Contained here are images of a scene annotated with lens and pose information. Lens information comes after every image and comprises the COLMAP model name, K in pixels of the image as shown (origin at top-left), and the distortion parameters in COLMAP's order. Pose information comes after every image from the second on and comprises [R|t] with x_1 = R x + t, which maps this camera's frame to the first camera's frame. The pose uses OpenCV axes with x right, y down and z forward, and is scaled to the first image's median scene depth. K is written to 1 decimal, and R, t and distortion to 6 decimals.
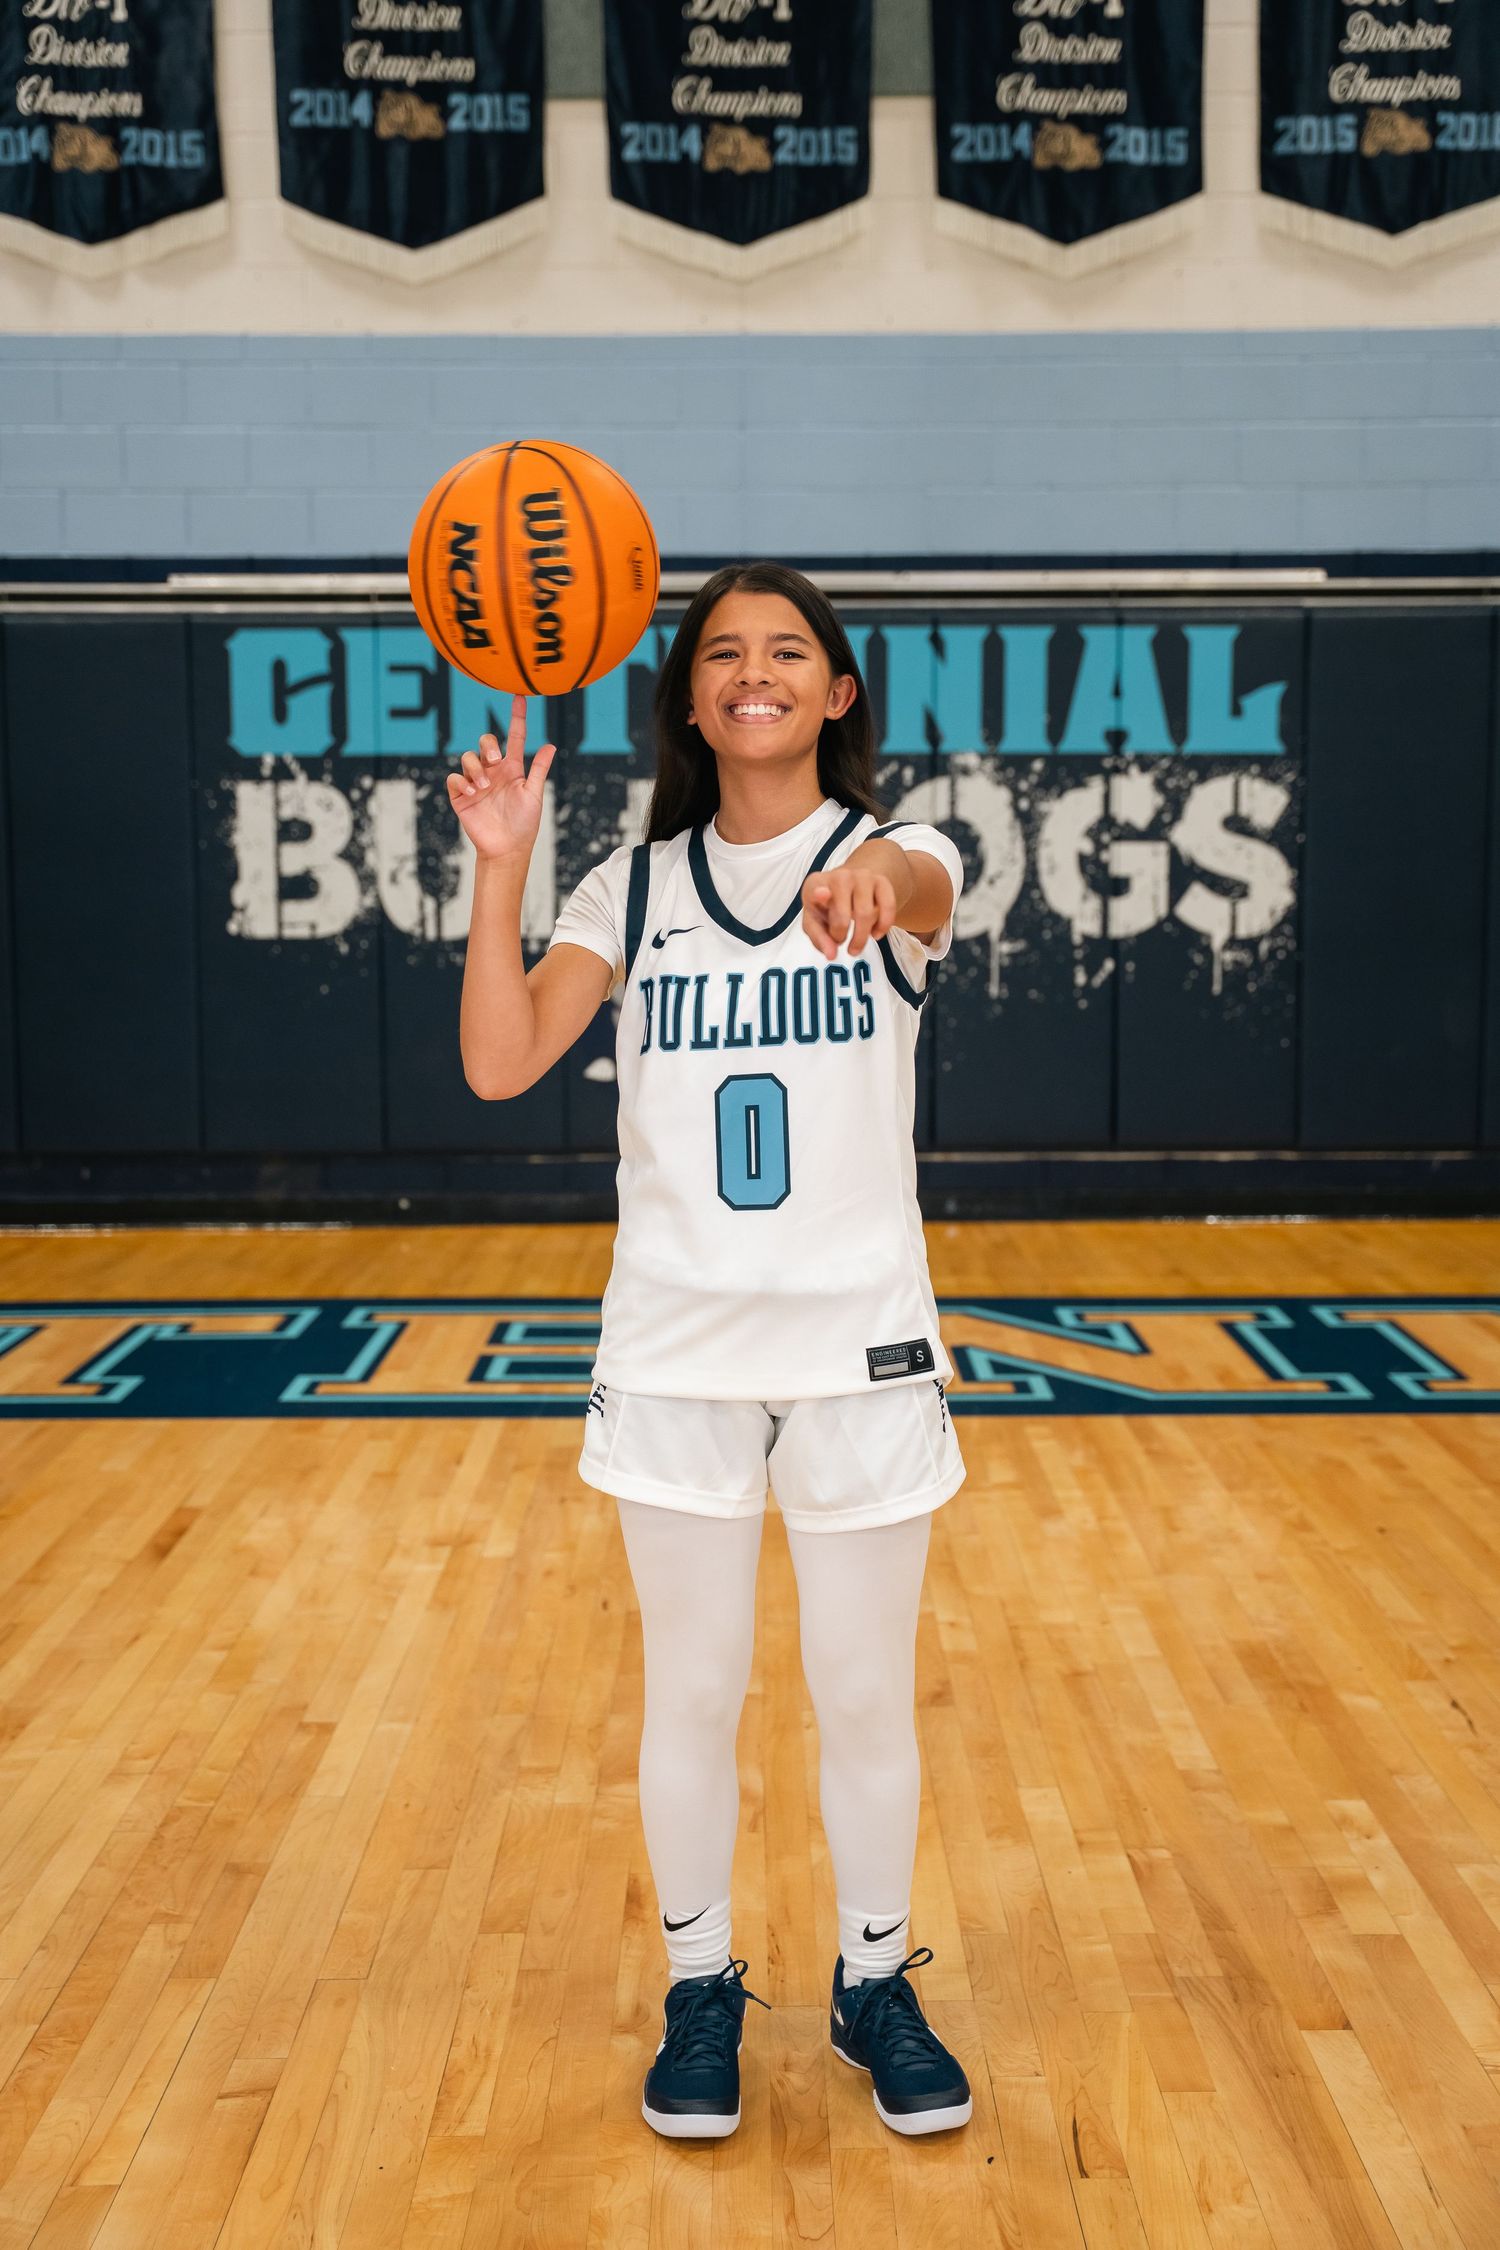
lens RADIAL K [[2585.9, 0, 751.3], [0, 2585.9, 1115.0], [0, 0, 1]] dist [-0.007837, 0.248627]
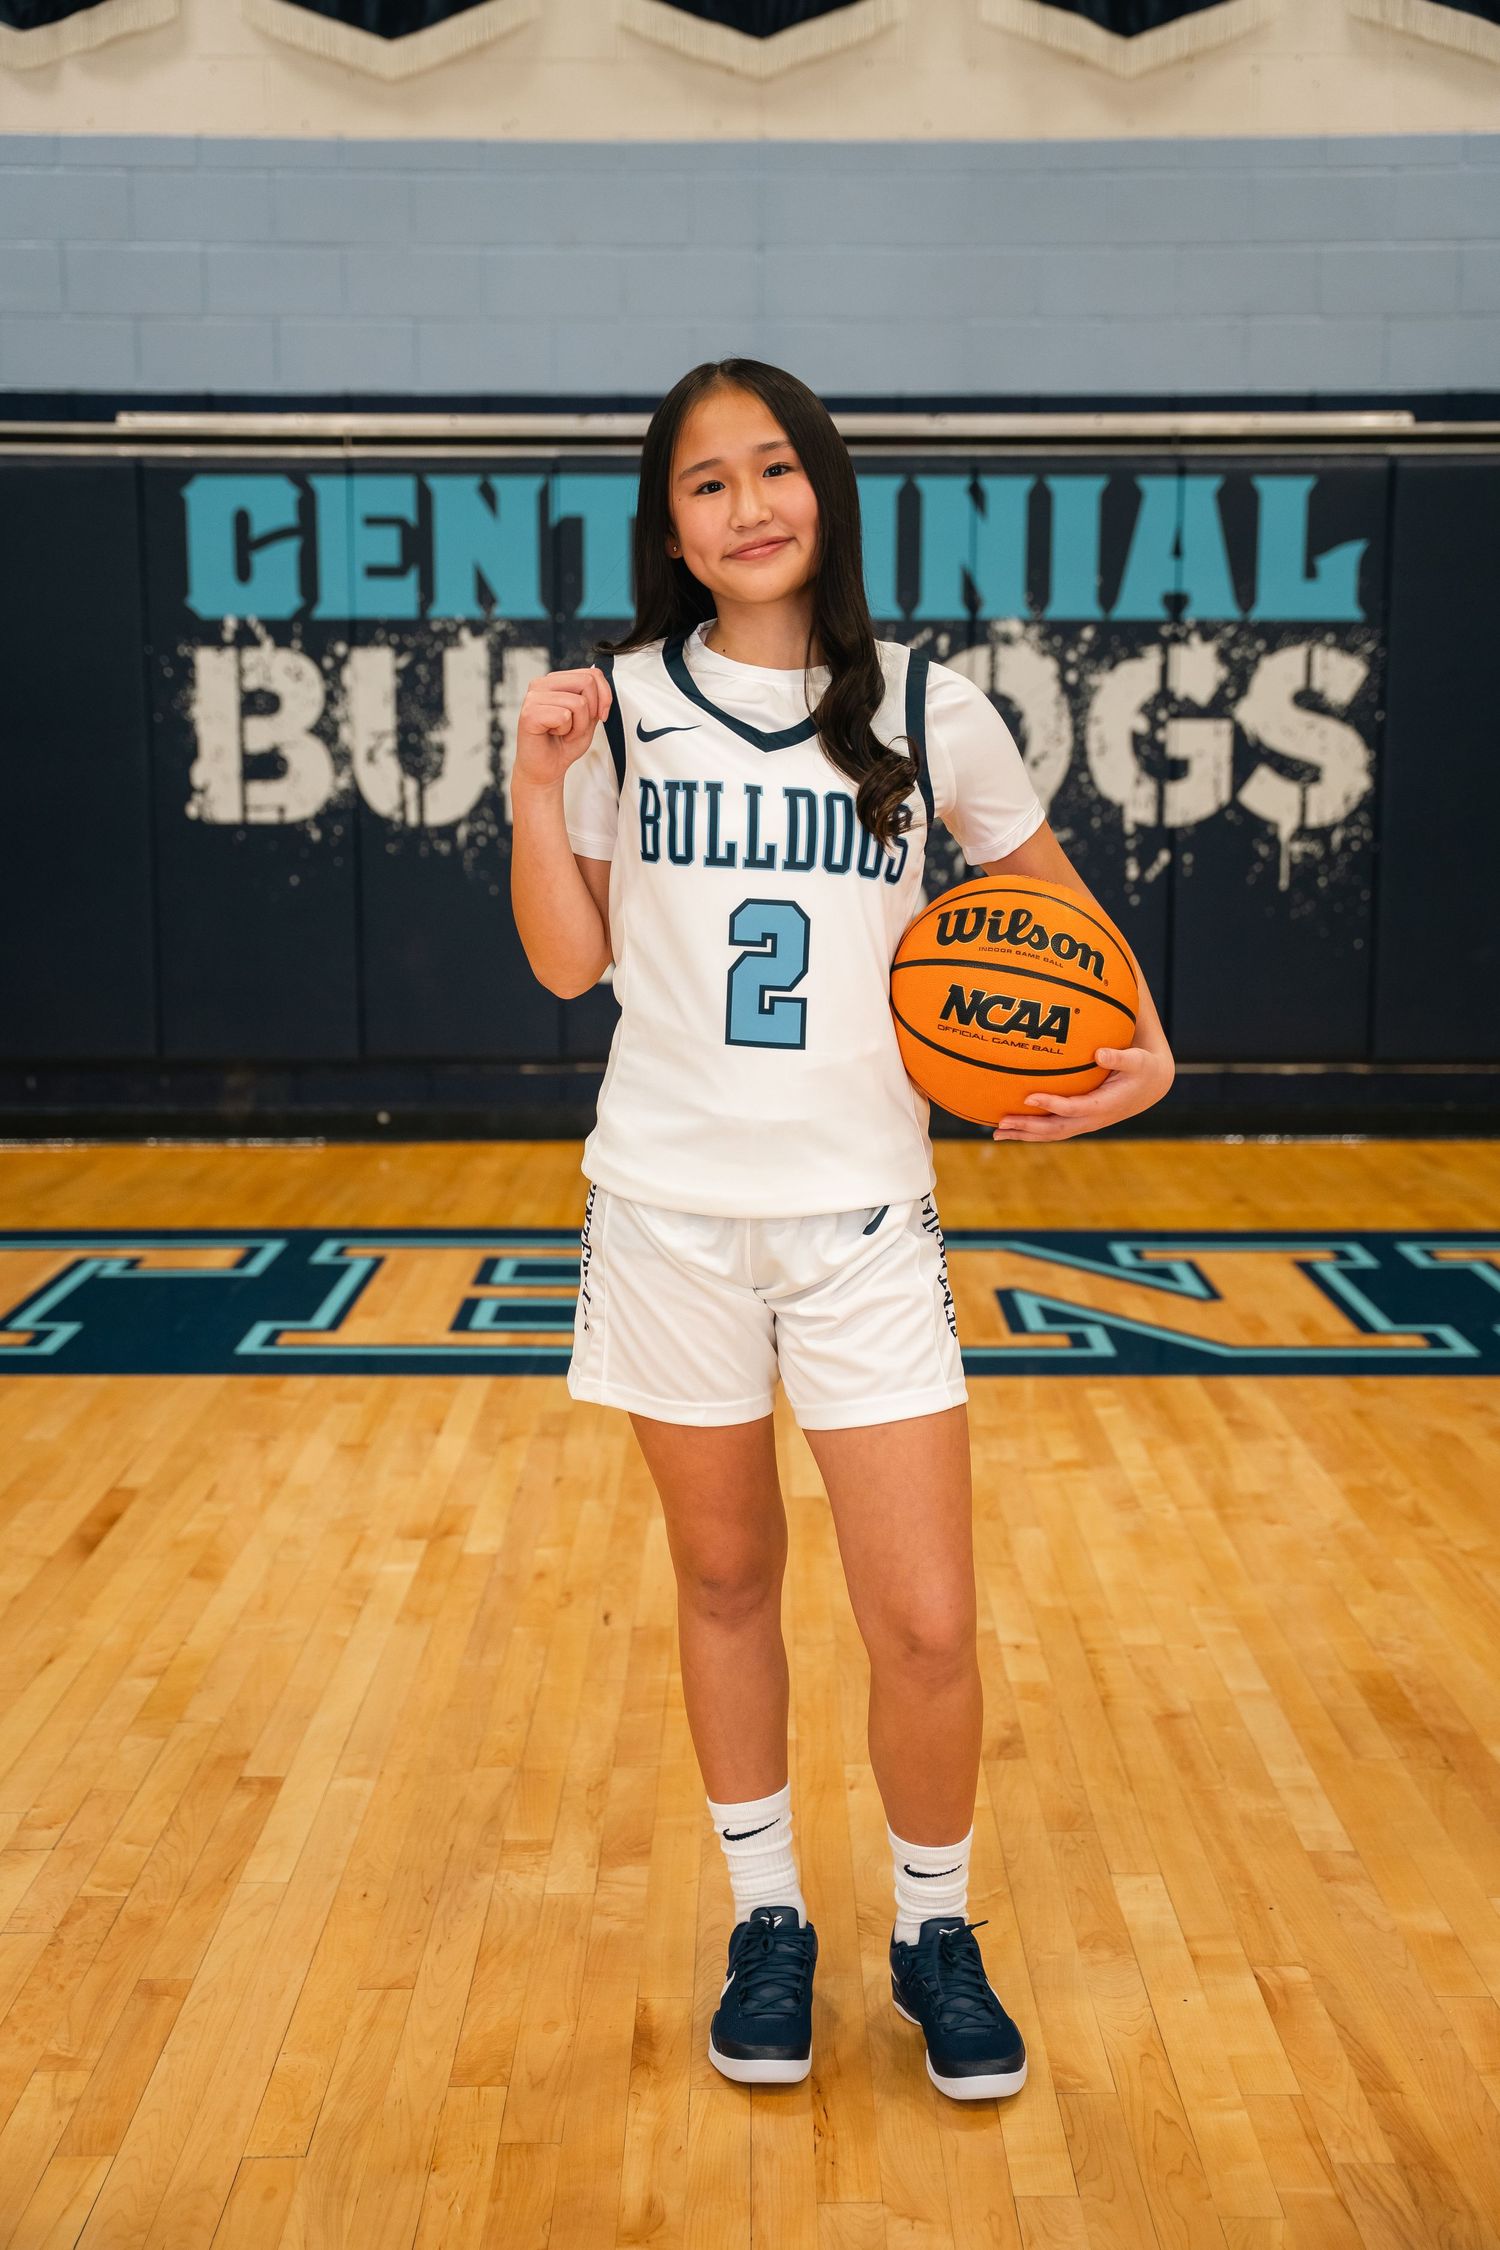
lens RADIAL K [[2673.5, 0, 755.8], [0, 2673.5, 1117.3], [0, 0, 1]] dist [0.007757, 0.268661]
pose [[0.999991, 0.004178, 0.000679, -0.004511], [-0.004203, 0.999108, 0.042008, -0.005958], [-0.000503, -0.042010, 0.999117, 0.065780]]
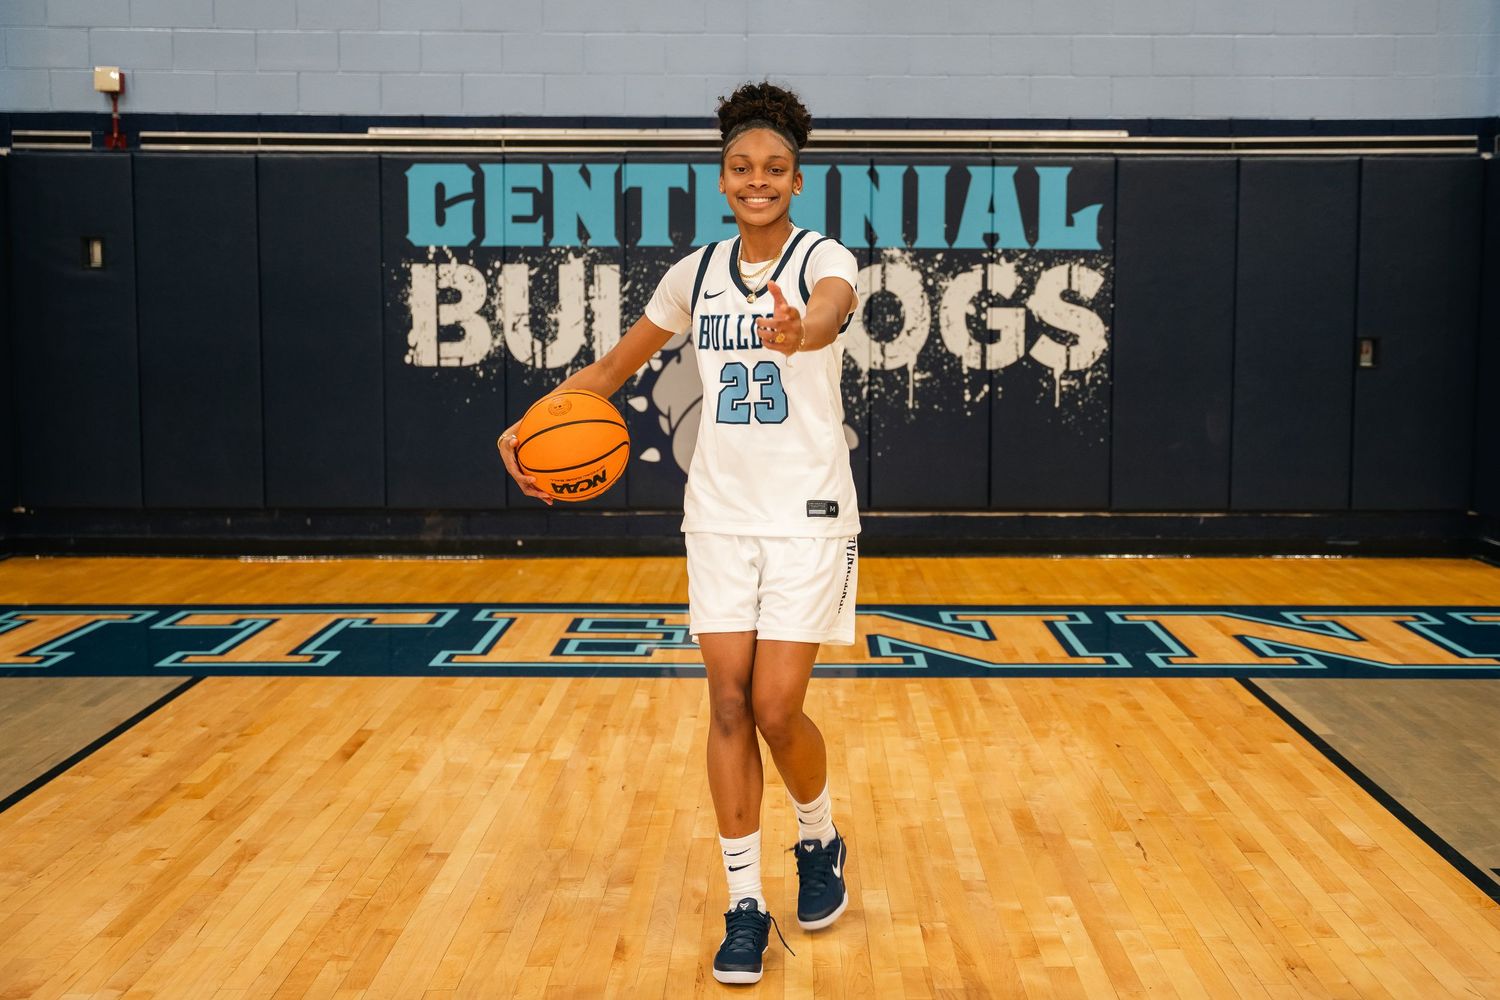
lens RADIAL K [[1810.3, 0, 802.5], [0, 1810.3, 460.7], [0, 0, 1]] dist [-0.015659, 0.217580]
pose [[0.999934, 0.006322, 0.009590, 0.021285], [-0.006164, 0.999846, -0.016433, 0.002794], [-0.009693, 0.016373, 0.999819, -0.061628]]
